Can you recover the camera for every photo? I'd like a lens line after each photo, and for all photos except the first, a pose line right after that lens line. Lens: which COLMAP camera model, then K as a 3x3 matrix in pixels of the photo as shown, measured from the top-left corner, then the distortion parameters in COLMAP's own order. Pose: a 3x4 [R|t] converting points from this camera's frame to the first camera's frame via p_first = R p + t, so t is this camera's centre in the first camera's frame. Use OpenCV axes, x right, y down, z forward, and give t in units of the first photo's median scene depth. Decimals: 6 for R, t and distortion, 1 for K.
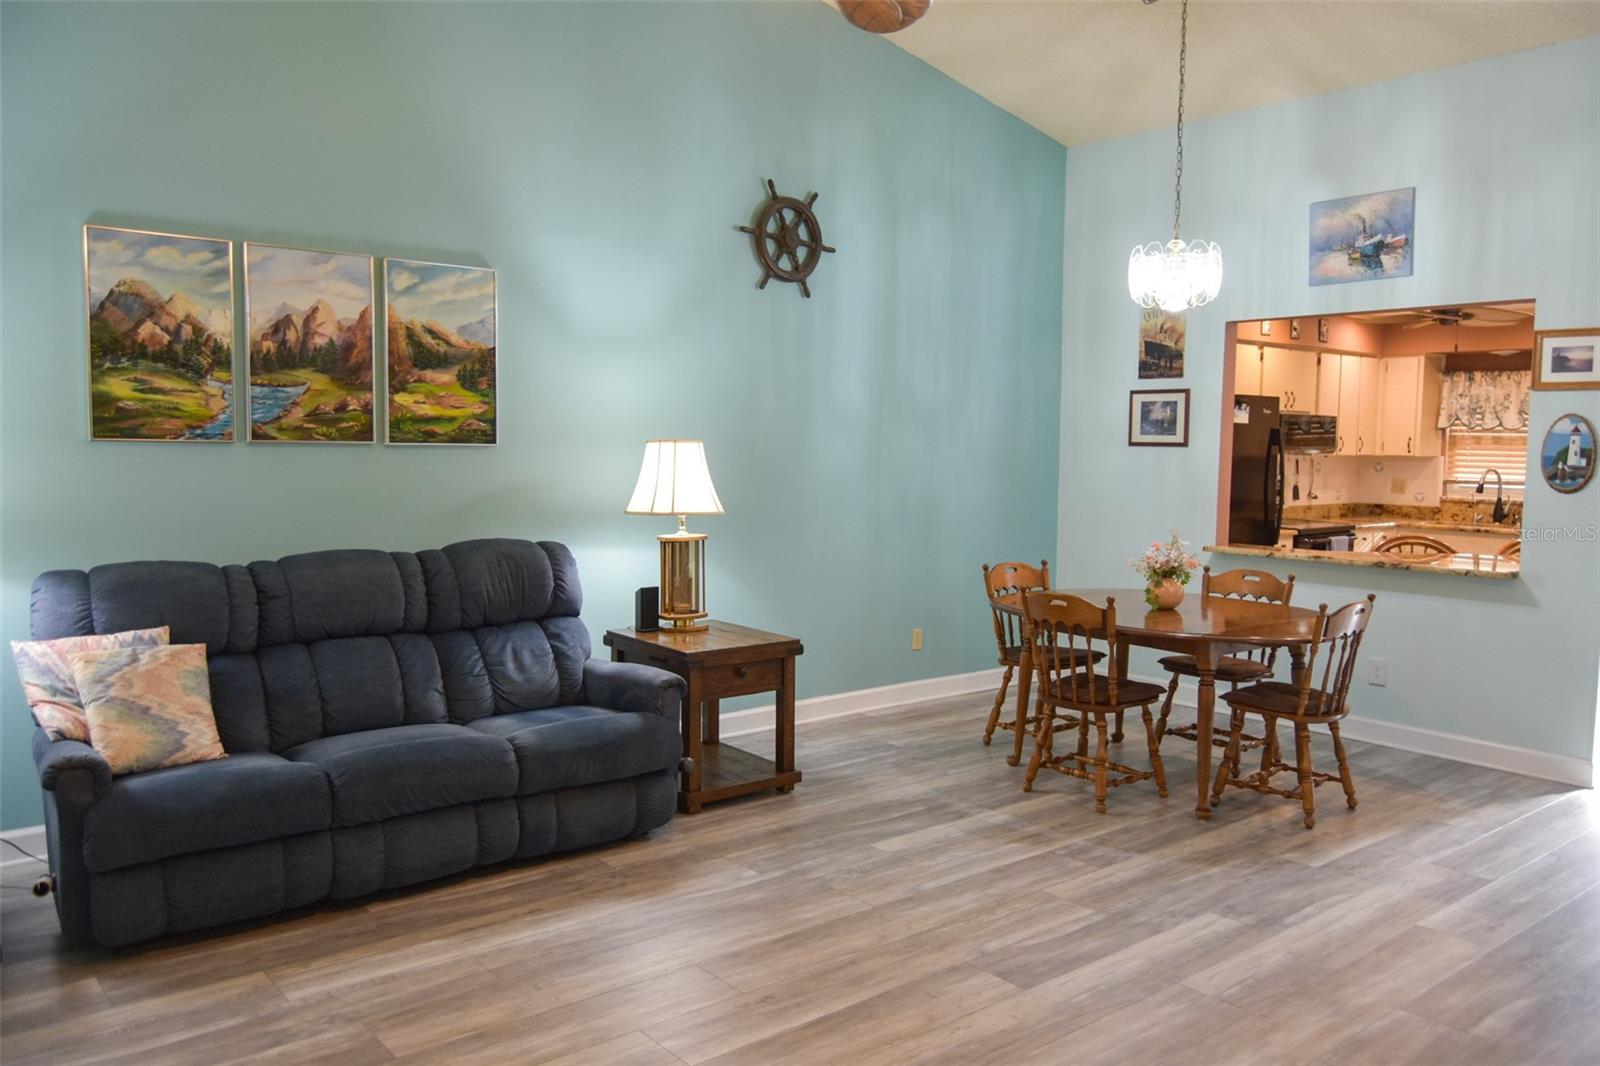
lens RADIAL K [[1229.0, 0, 819.8], [0, 1229.0, 539.2], [0, 0, 1]] dist [-0.013577, -0.003344]
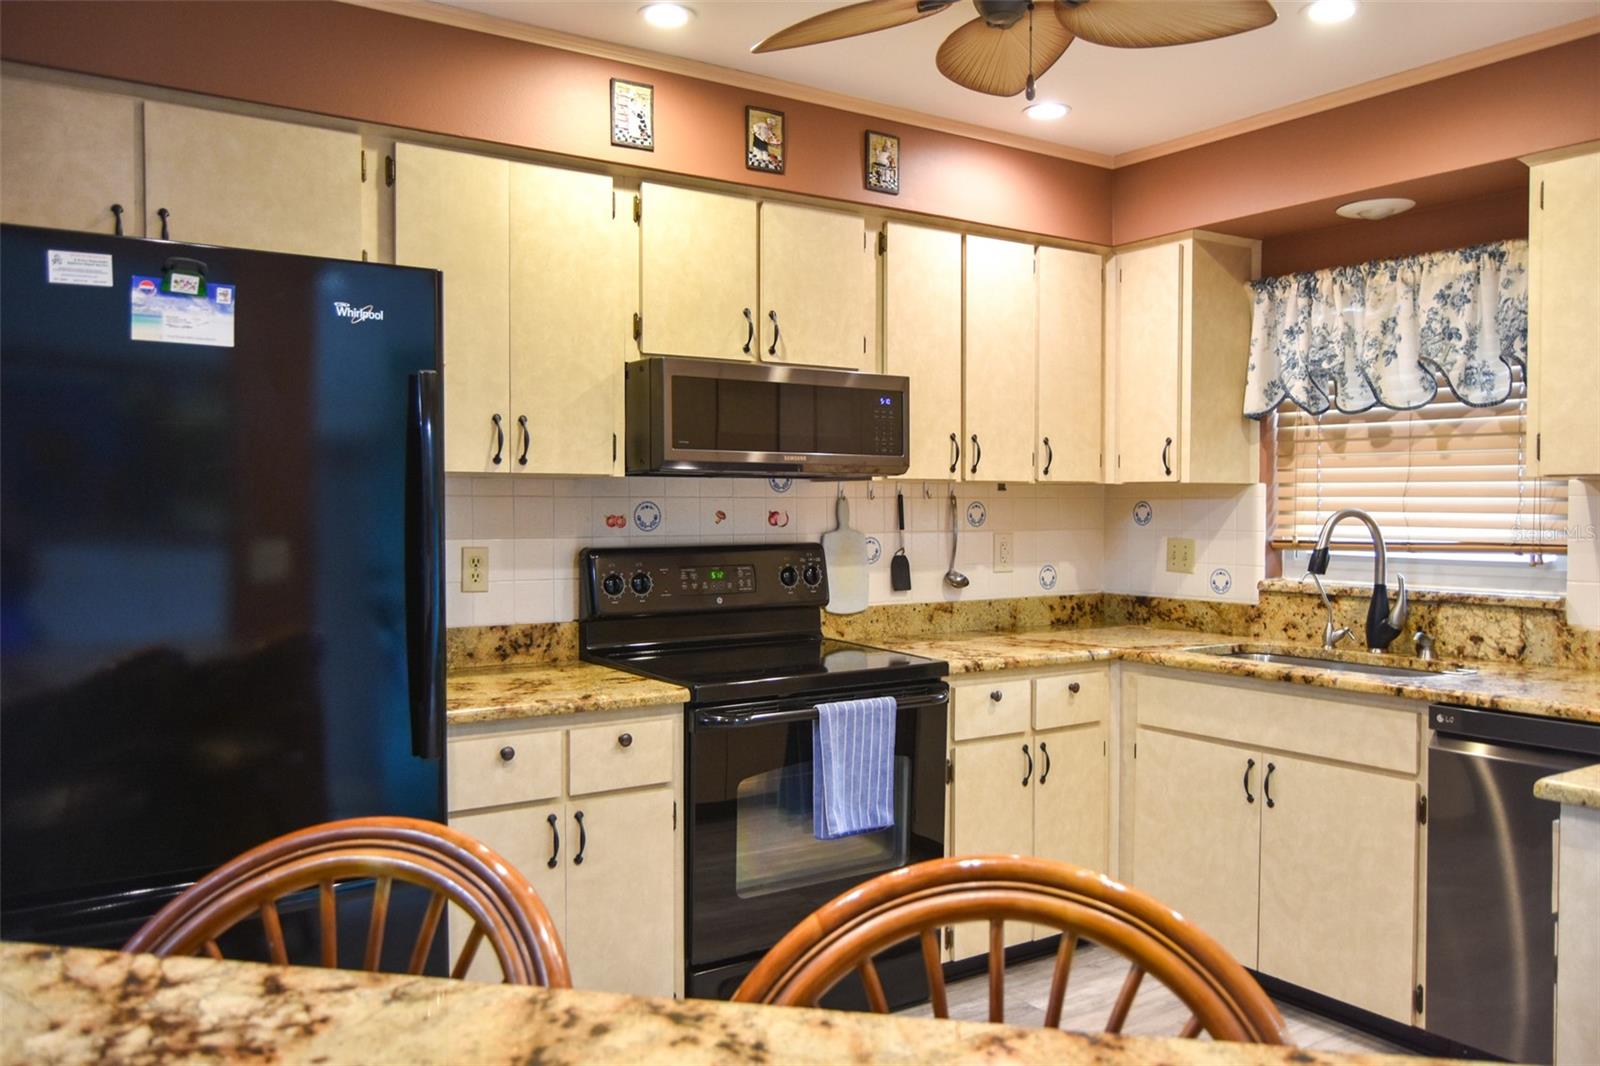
lens RADIAL K [[1243.7, 0, 828.4], [0, 1243.7, 535.3], [0, 0, 1]] dist [-0.012018, 0.001220]
pose [[0.995705, -0.008892, -0.092156, 0.408978], [0.003436, 0.998240, -0.059202, -0.026133], [0.092520, 0.058631, 0.993983, 0.579423]]
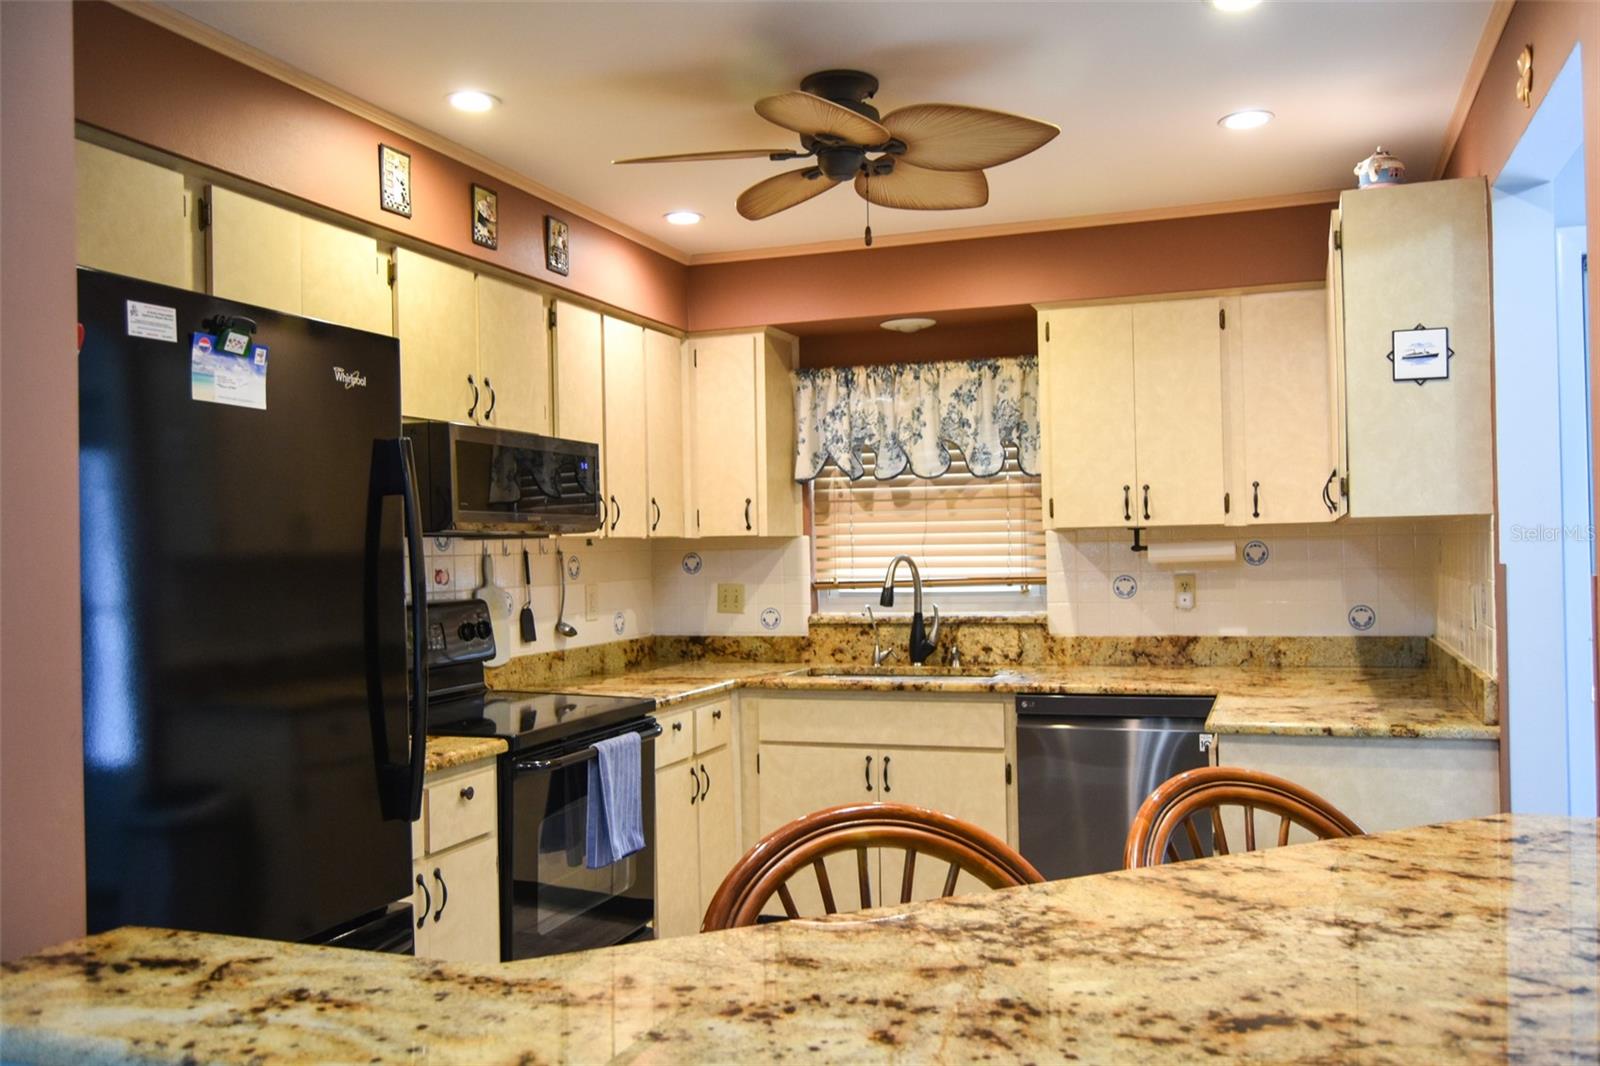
lens RADIAL K [[1288.6, 0, 800.0], [0, 1288.6, 533.0], [0, 0, 1]] dist [-0.003403, 0.000904]
pose [[0.866716, -0.024559, 0.498196, 0.245488], [0.072938, 0.994291, -0.077876, -0.028150], [-0.493440, 0.103834, 0.863560, 0.551916]]
